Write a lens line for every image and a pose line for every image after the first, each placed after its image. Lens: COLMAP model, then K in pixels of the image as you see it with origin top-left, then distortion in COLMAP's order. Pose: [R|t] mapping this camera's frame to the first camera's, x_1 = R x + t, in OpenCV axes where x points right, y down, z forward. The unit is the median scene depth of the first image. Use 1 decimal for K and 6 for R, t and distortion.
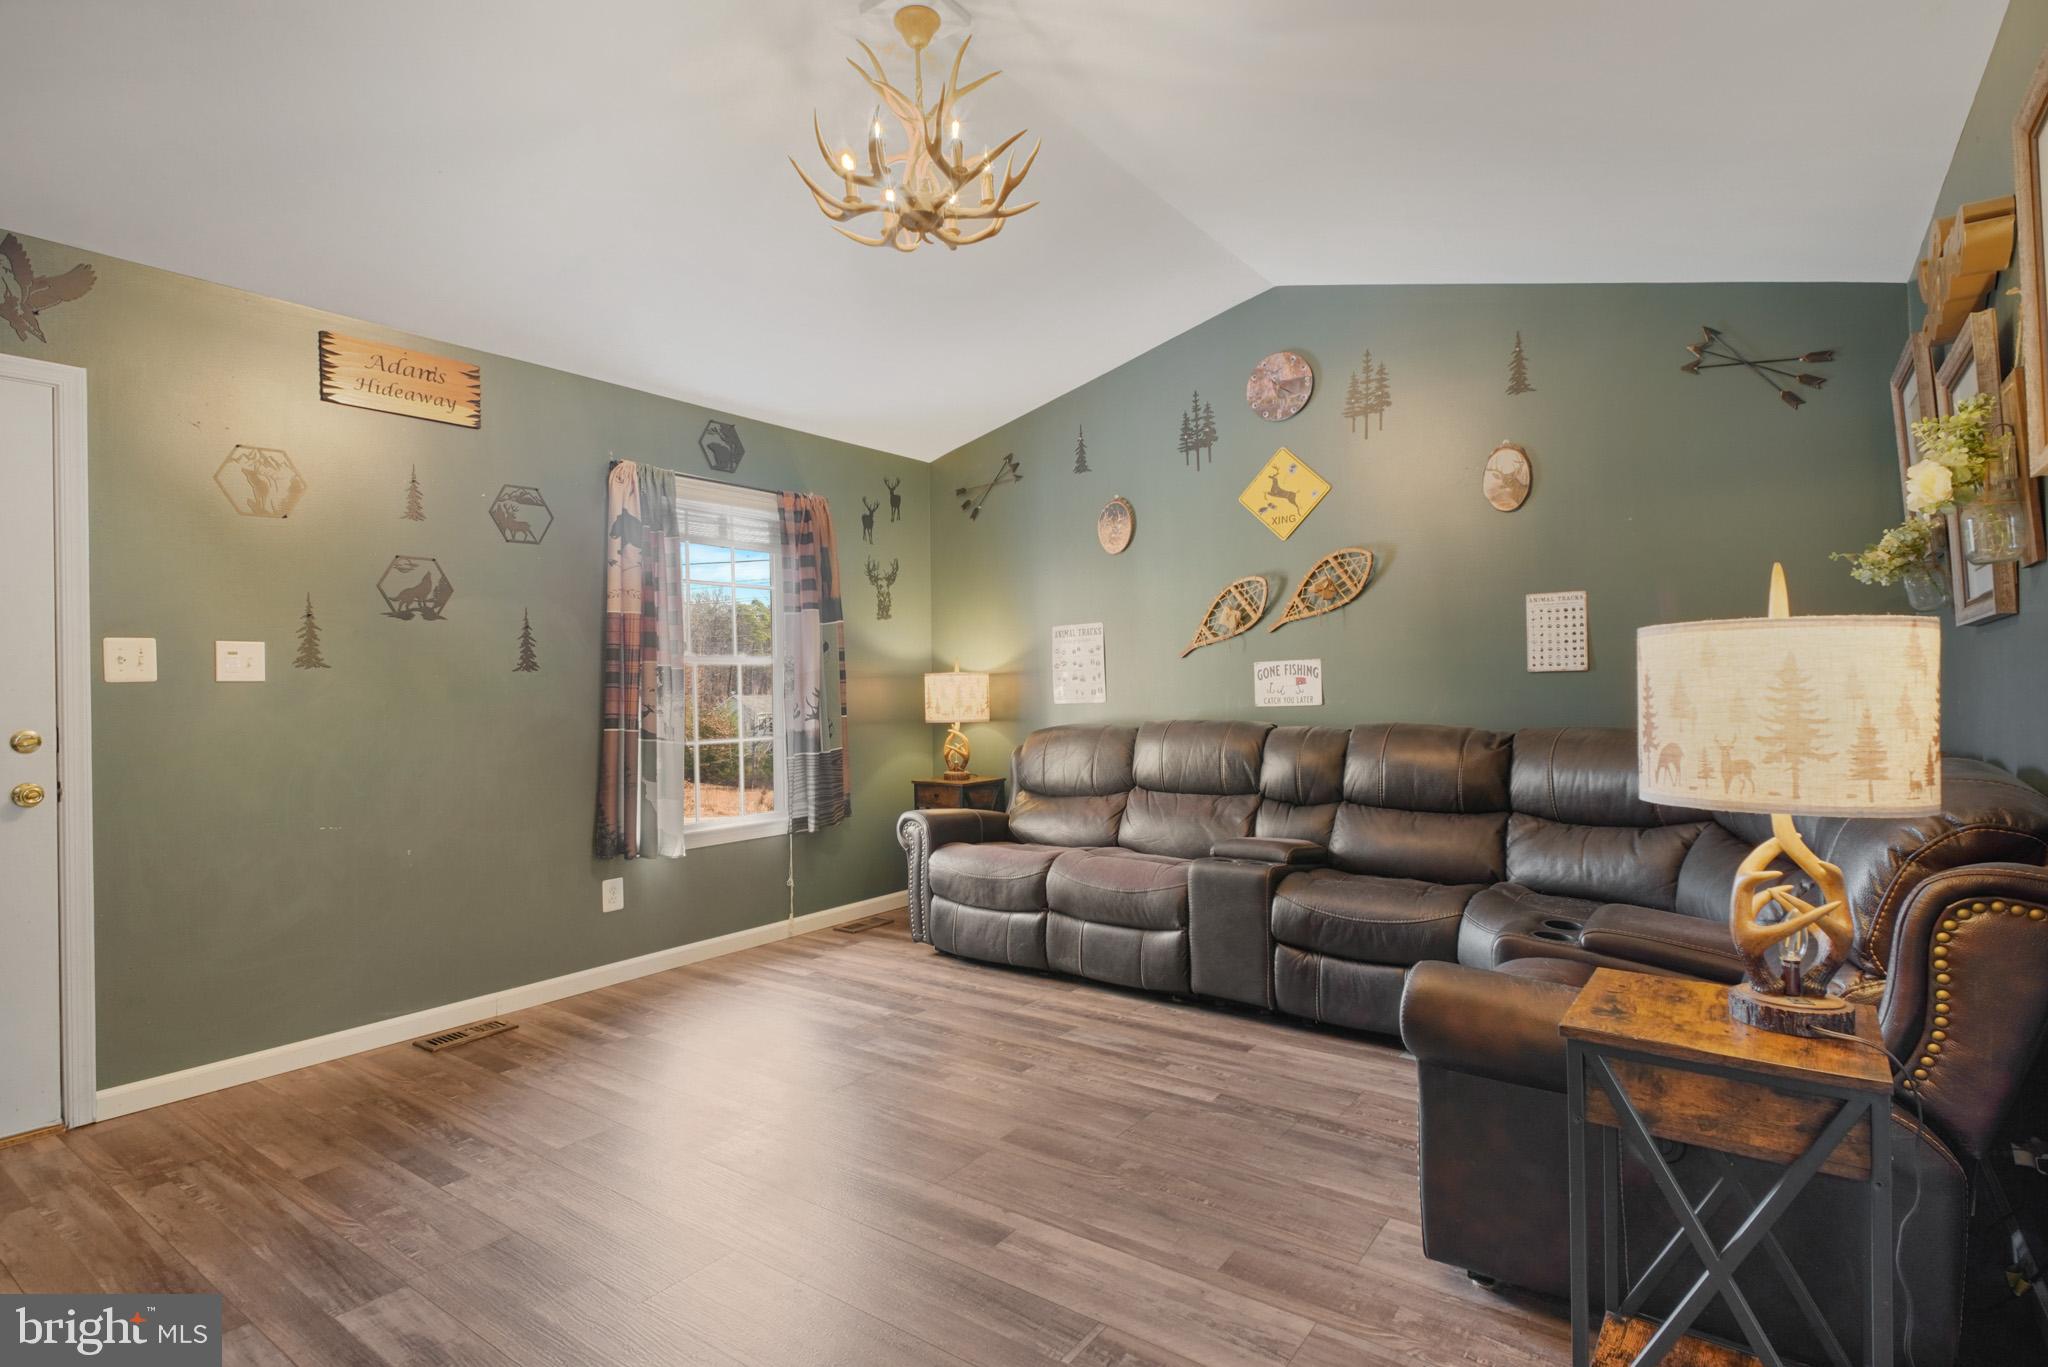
lens RADIAL K [[980.6, 0, 989.1], [0, 980.6, 675.4], [0, 0, 1]] dist [-0.000384, -0.000850]
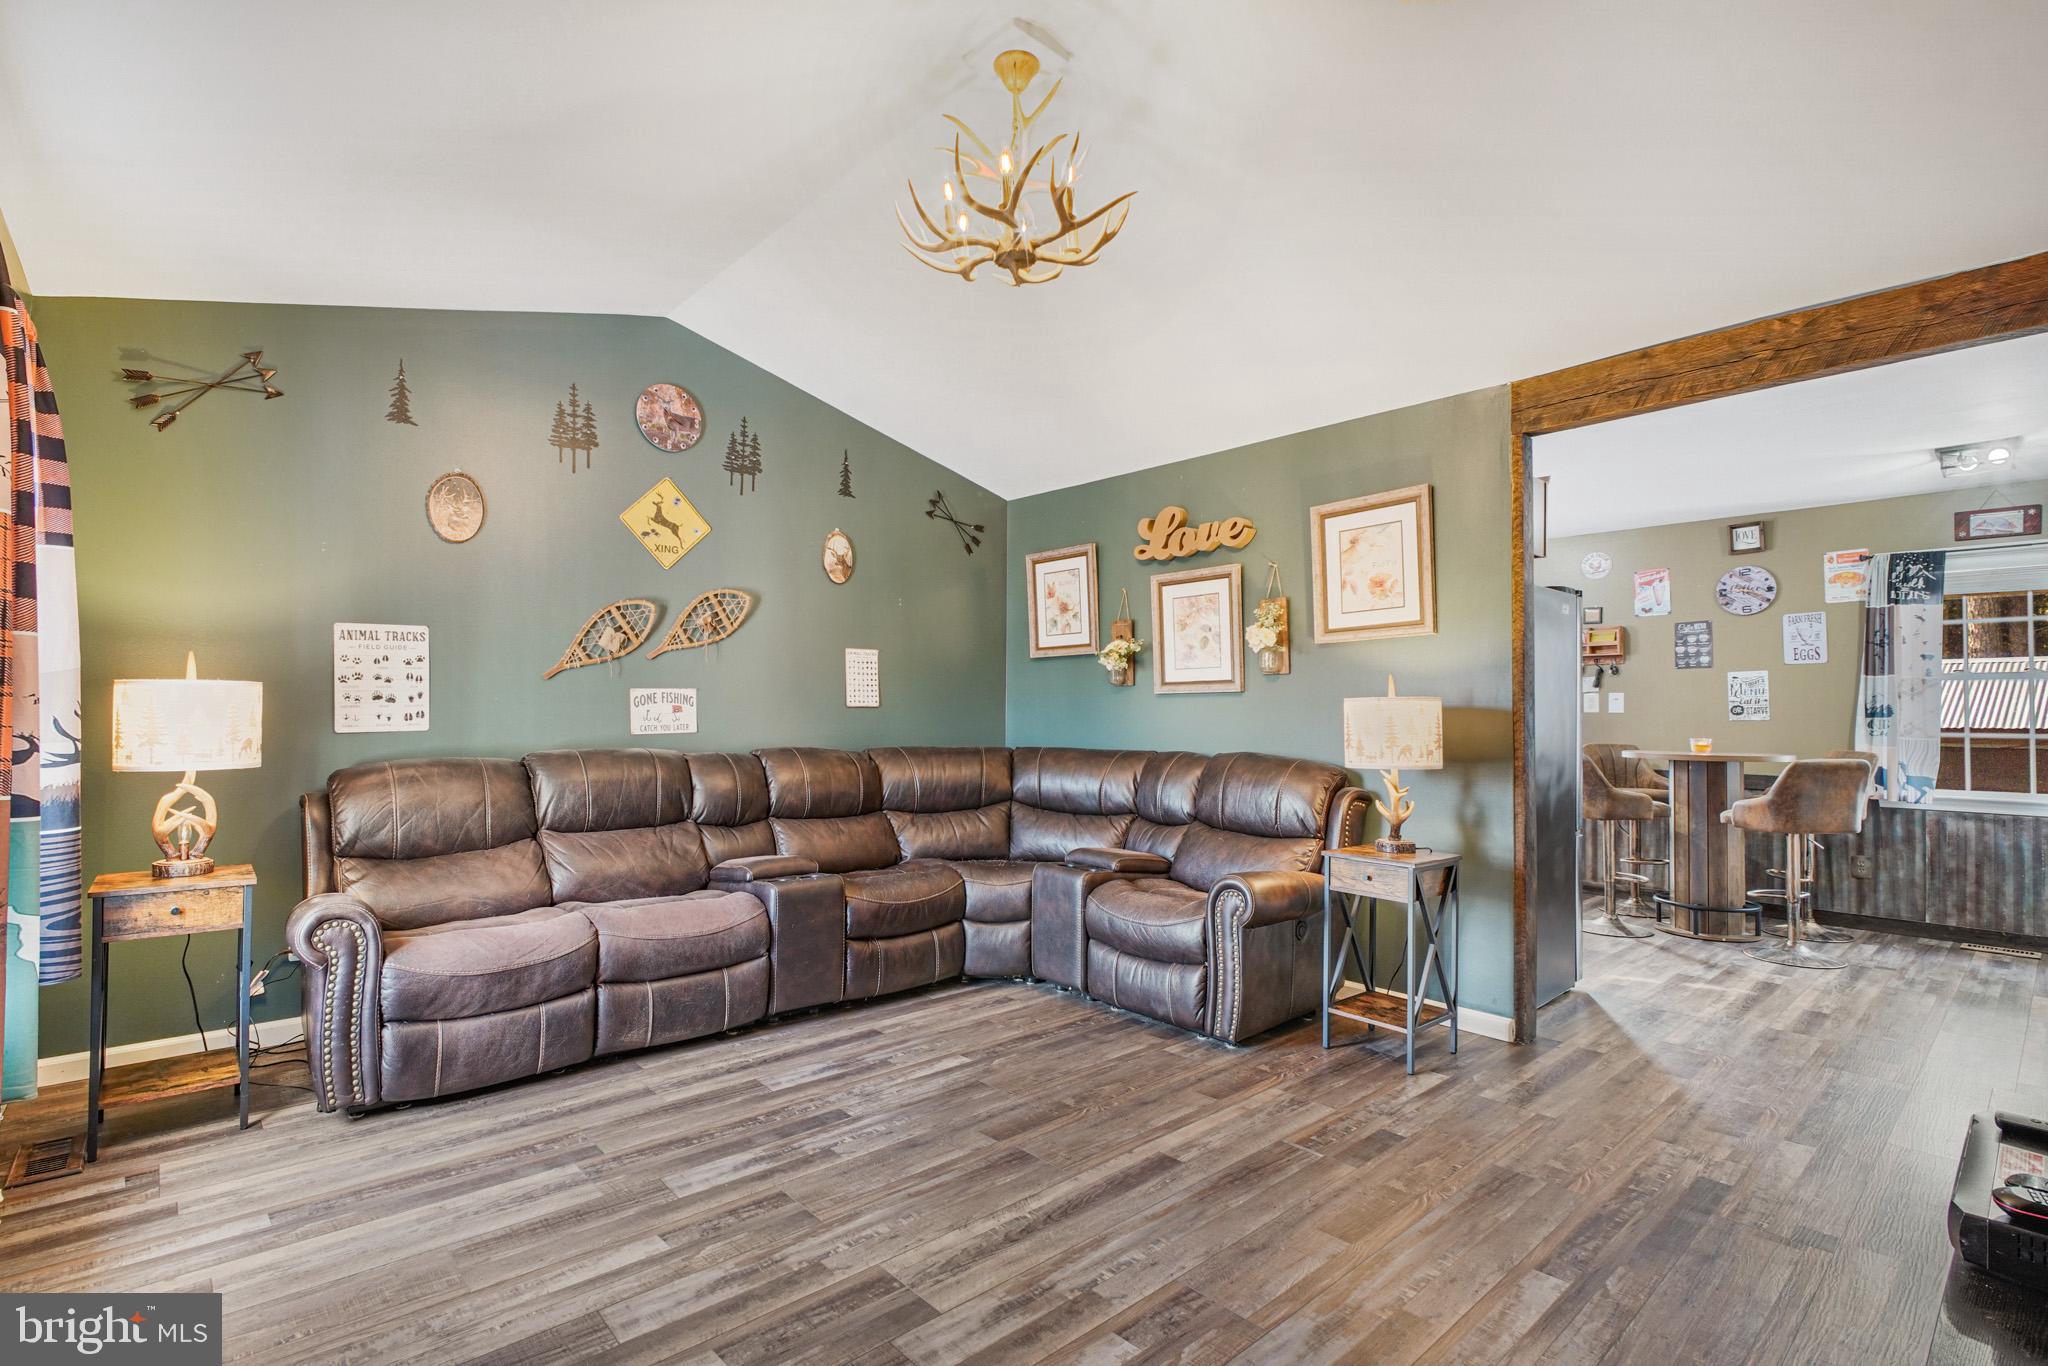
lens RADIAL K [[924.0, 0, 1026.4], [0, 924.0, 692.0], [0, 0, 1]] dist [-0.009989, -0.000309]
pose [[0.220852, 0.047029, 0.974173, -0.610744], [-0.015202, 0.998881, -0.044776, 0.028551], [-0.975189, -0.004920, 0.221320, 0.489587]]
